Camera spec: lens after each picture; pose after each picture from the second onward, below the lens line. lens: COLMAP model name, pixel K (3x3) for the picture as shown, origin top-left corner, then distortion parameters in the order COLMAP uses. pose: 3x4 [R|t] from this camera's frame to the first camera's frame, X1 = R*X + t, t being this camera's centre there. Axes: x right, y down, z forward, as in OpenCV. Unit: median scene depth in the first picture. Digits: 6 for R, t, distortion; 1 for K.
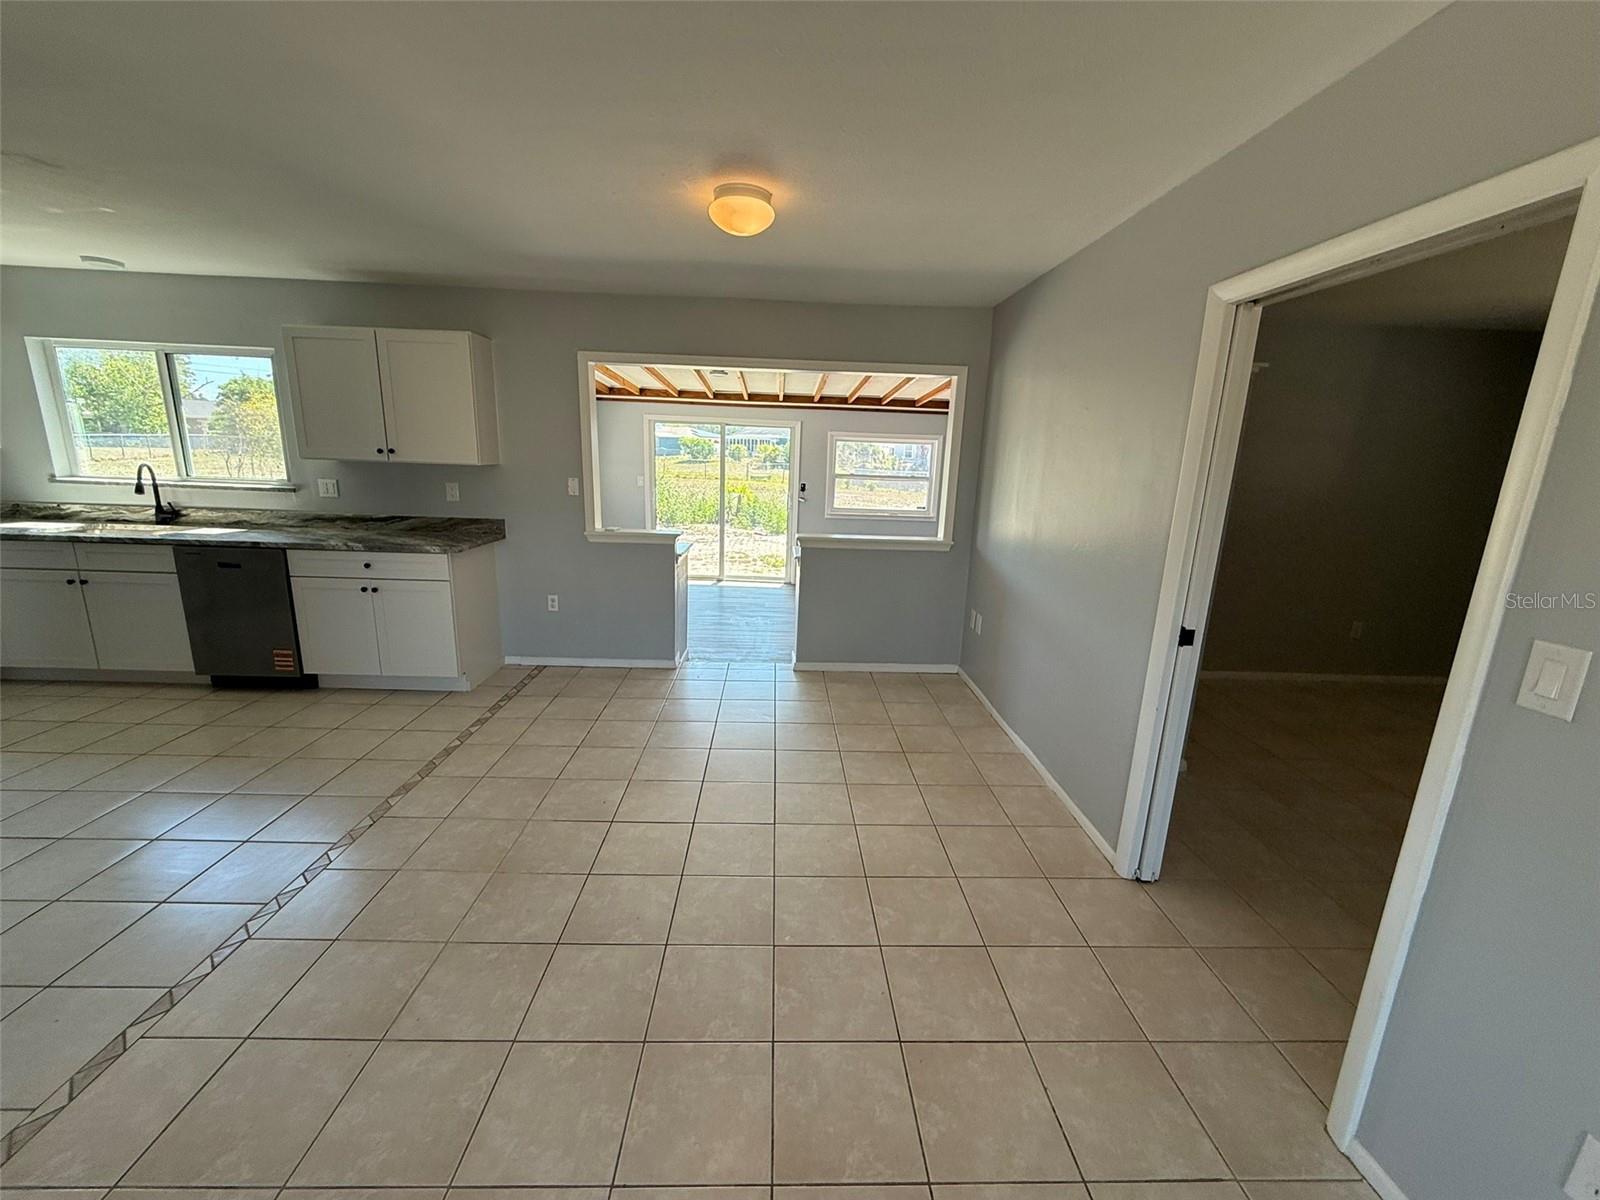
lens RADIAL K [[639.1, 0, 796.5], [0, 639.1, 598.7], [0, 0, 1]] dist [-0.000508, 0.000379]
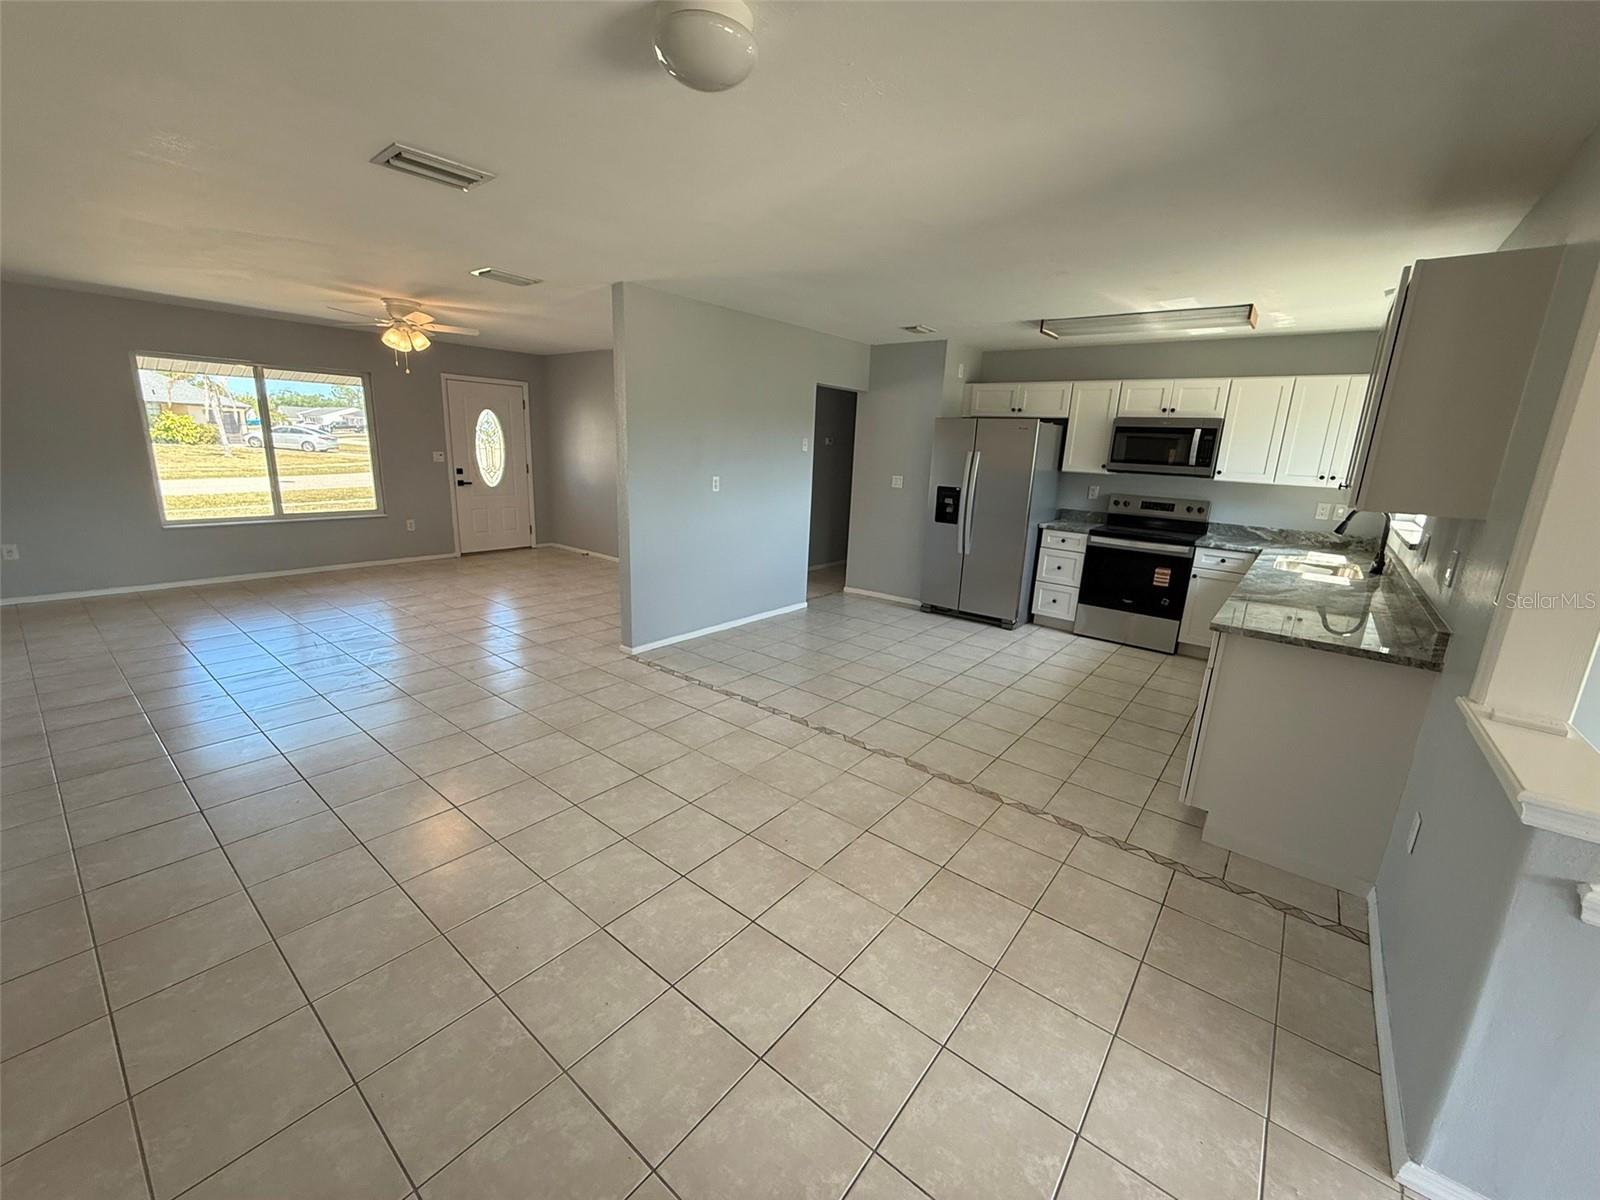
lens RADIAL K [[639.1, 0, 796.6], [0, 639.1, 598.9], [0, 0, 1]] dist [-0.000508, 0.000379]
pose [[-0.648580, 0.119711, -0.751674, 0.225584], [-0.232645, 0.909115, 0.345522, -0.211081], [0.724721, 0.398972, -0.561783, 0.957320]]
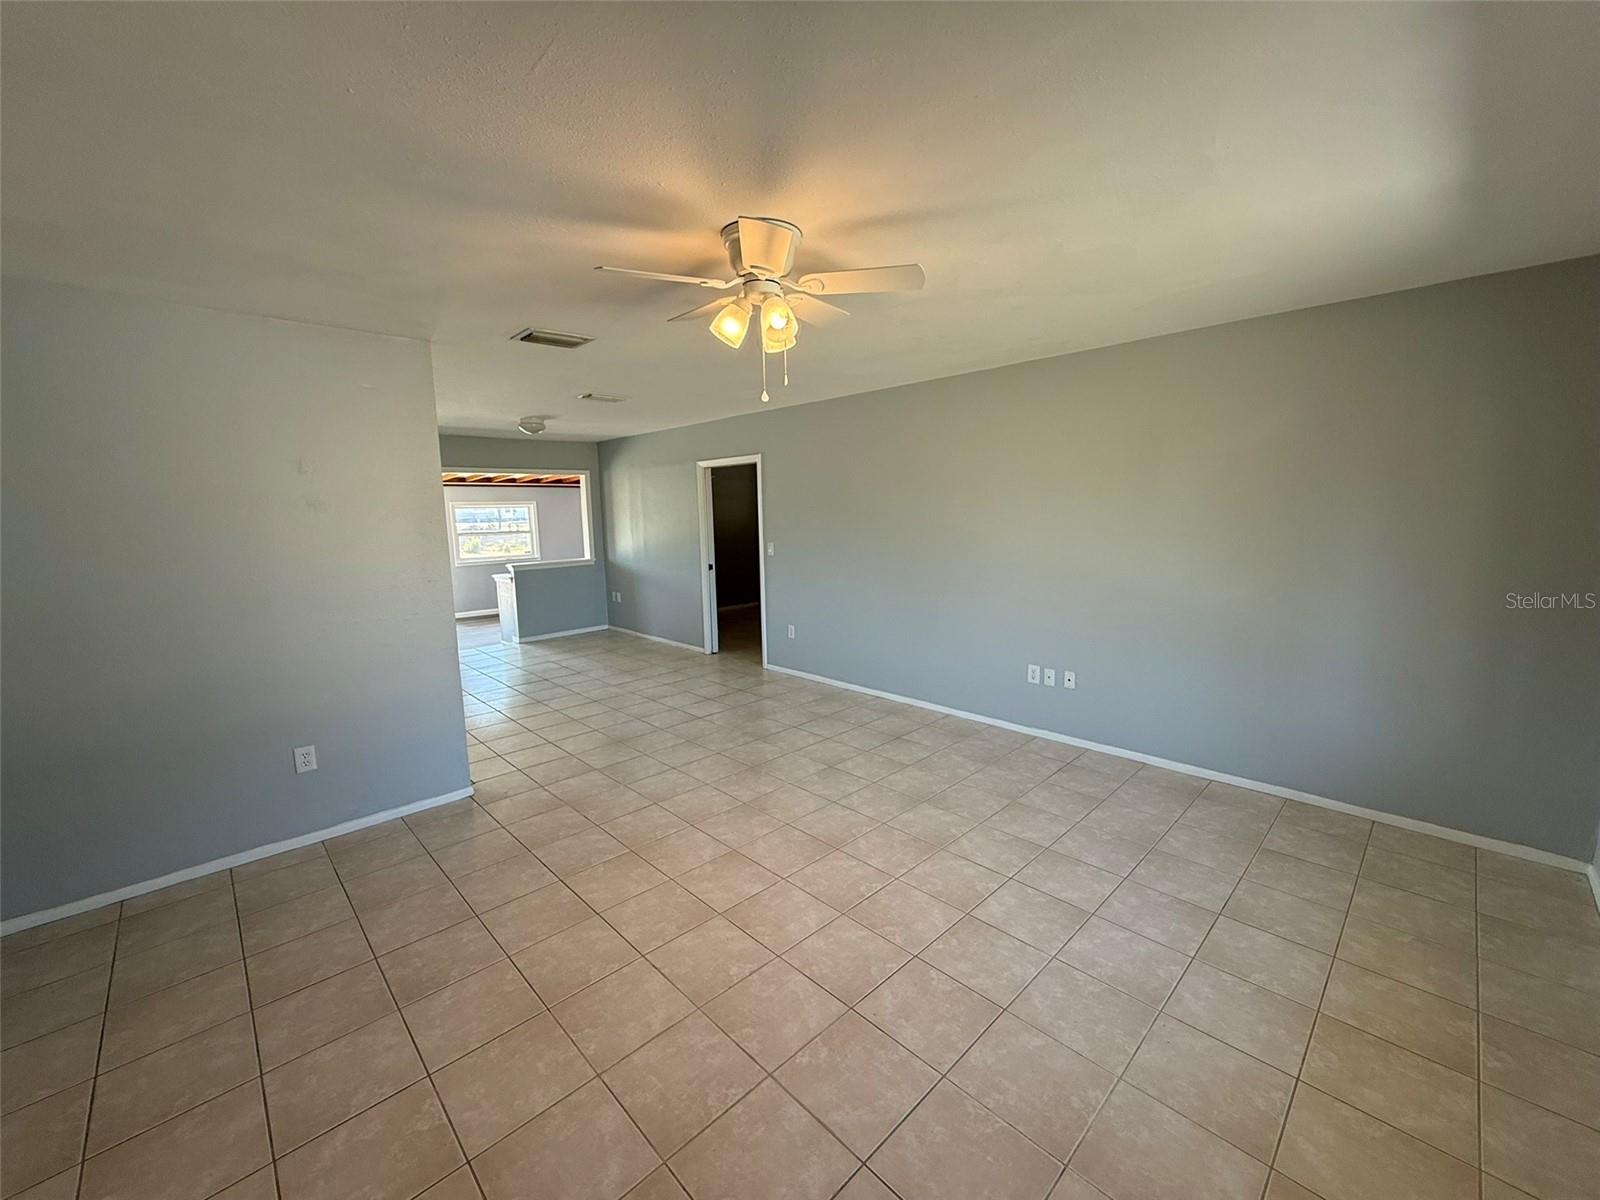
lens RADIAL K [[639.1, 0, 797.9], [0, 639.1, 601.0], [0, 0, 1]] dist [-0.000508, 0.000379]
pose [[0.739170, -0.145928, 0.657521, -0.635085], [0.194940, 0.980814, -0.001468, 0.169123], [-0.644691, 0.129263, 0.753435, -0.885776]]
